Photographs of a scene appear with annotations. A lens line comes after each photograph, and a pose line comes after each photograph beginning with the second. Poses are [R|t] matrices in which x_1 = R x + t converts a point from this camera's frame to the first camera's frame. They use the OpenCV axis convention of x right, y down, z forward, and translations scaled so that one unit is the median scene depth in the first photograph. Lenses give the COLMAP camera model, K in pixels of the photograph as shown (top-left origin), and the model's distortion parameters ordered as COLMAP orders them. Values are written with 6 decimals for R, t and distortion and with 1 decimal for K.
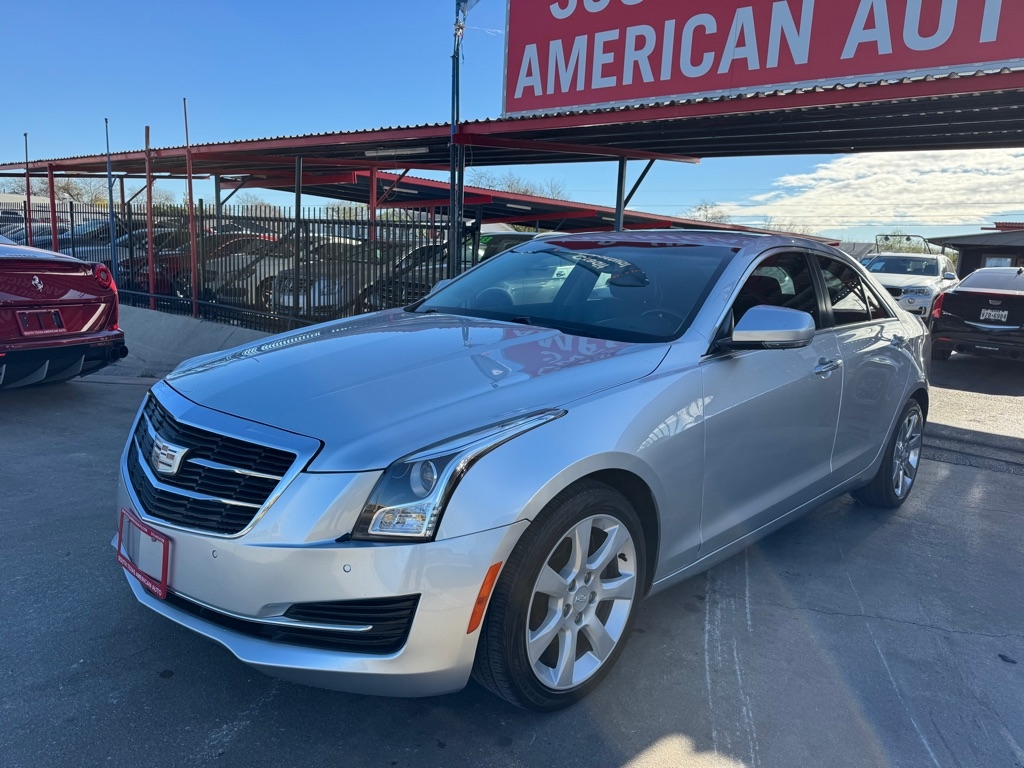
lens RADIAL K [[711.5, 0, 512.2], [0, 711.5, 388.9], [0, 0, 1]] dist [0.015448, -0.023773]
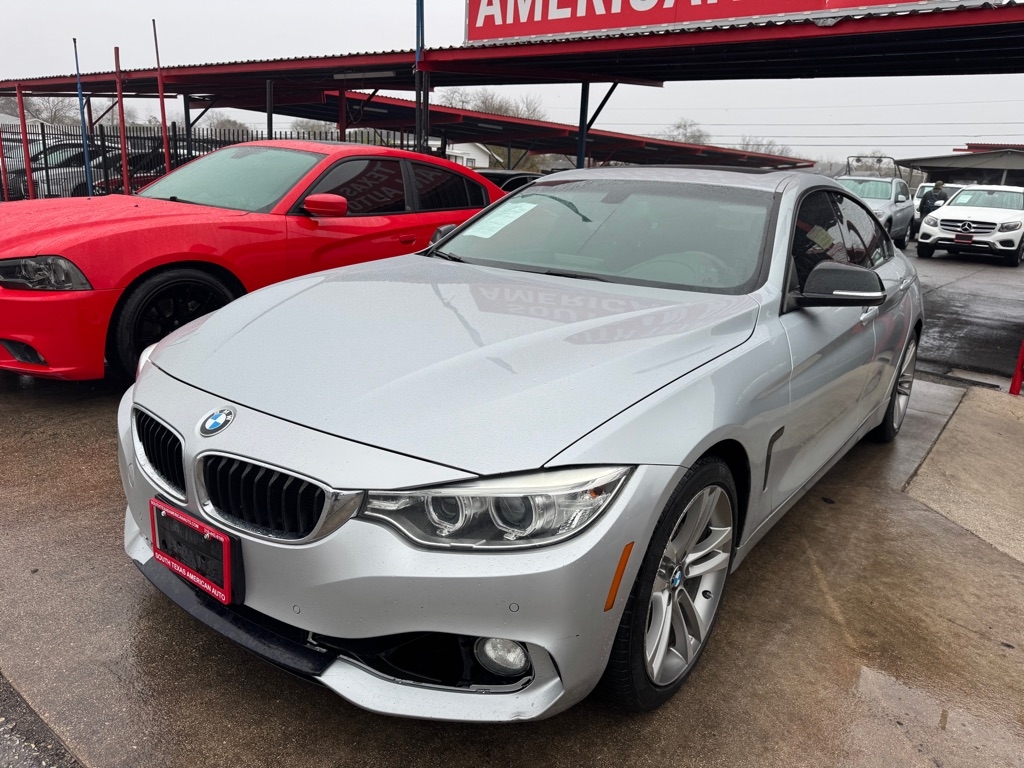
lens RADIAL K [[711.5, 0, 500.6], [0, 711.5, 381.3], [0, 0, 1]] dist [0.015448, -0.023773]
pose [[0.999862, -0.003148, 0.016337, 0.021020], [0.001562, 0.995360, 0.096210, 0.009939], [-0.016564, -0.096171, 0.995227, -0.095258]]
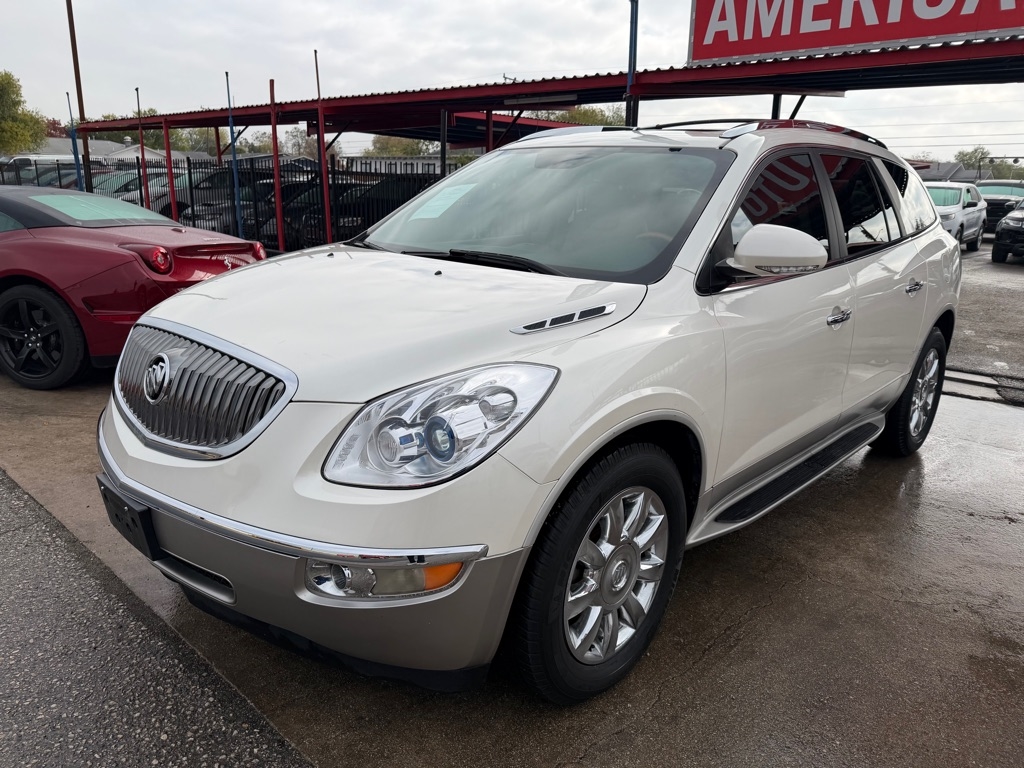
lens RADIAL K [[711.9, 0, 513.8], [0, 711.9, 383.0], [0, 0, 1]] dist [0.006632, -0.017574]
pose [[0.997501, -0.009711, -0.069986, -0.190753], [0.015725, 0.996179, 0.085908, -0.048237], [0.068884, -0.086794, 0.993842, 0.009337]]
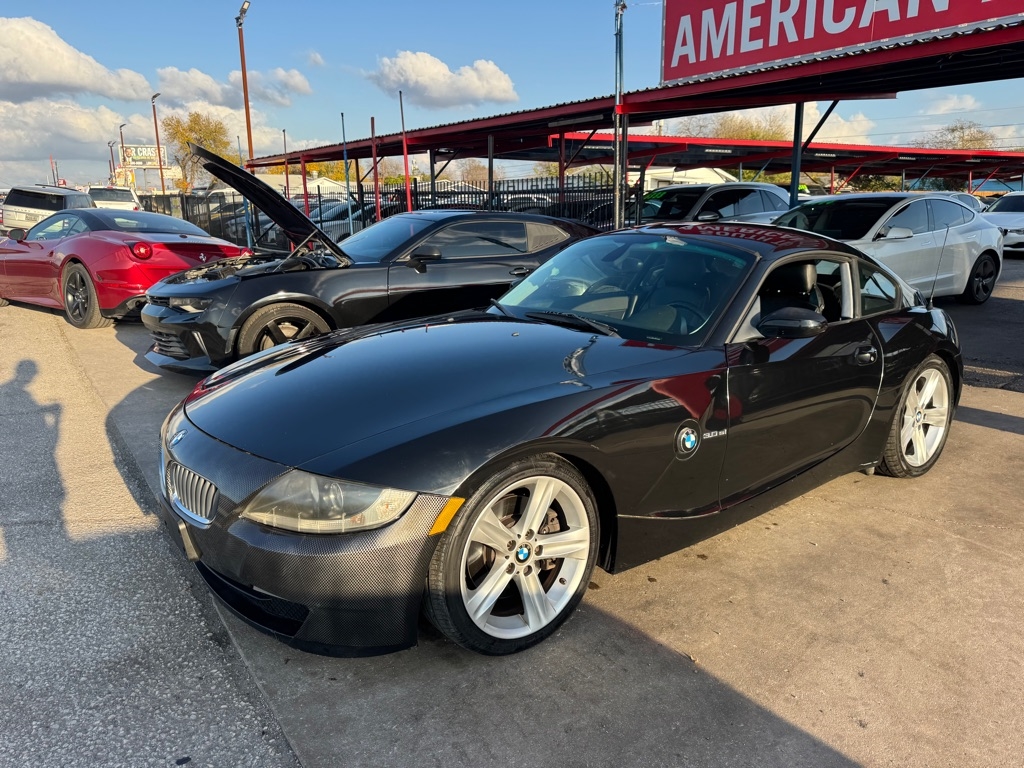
lens RADIAL K [[711.9, 0, 506.2], [0, 711.9, 385.1], [0, 0, 1]] dist [0.006632, -0.017574]
pose [[0.954086, 0.011046, -0.299329, 0.096399], [0.007531, 0.998119, 0.060835, 0.007971], [0.299438, -0.060296, 0.952209, -0.142377]]
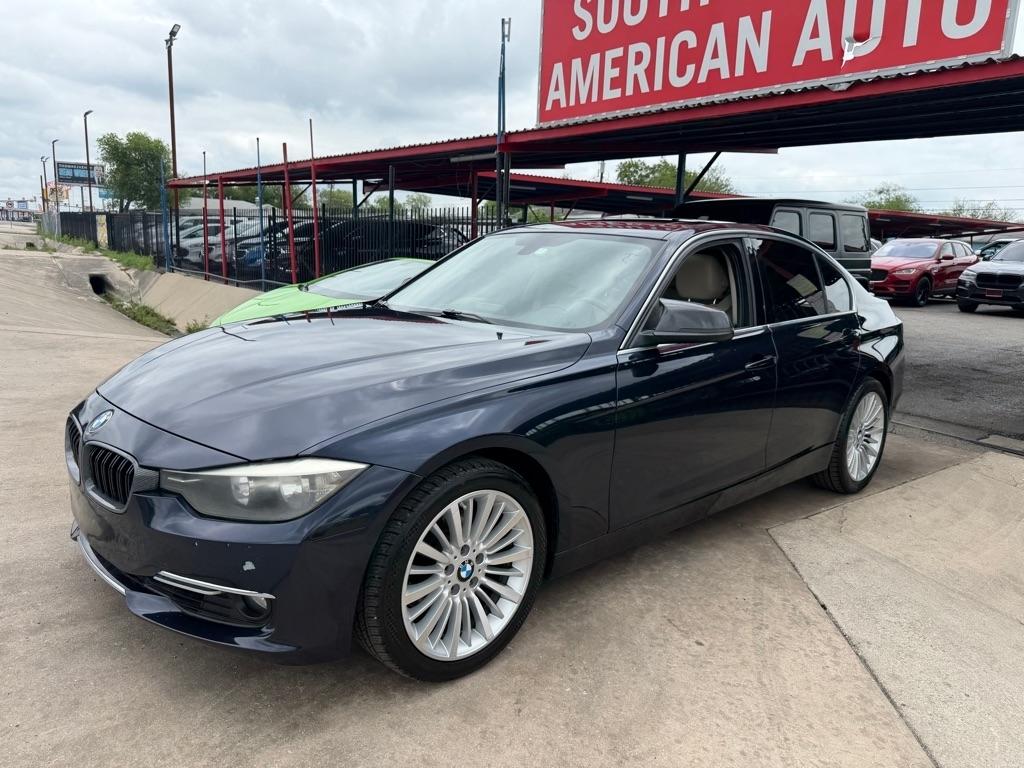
lens RADIAL K [[711.5, 0, 503.4], [0, 711.5, 393.9], [0, 0, 1]] dist [0.015448, -0.023773]
pose [[0.972765, 0.032431, -0.229514, 0.223009], [-0.028474, 0.999384, 0.020535, 0.030663], [0.230038, -0.013440, 0.973089, -0.150542]]
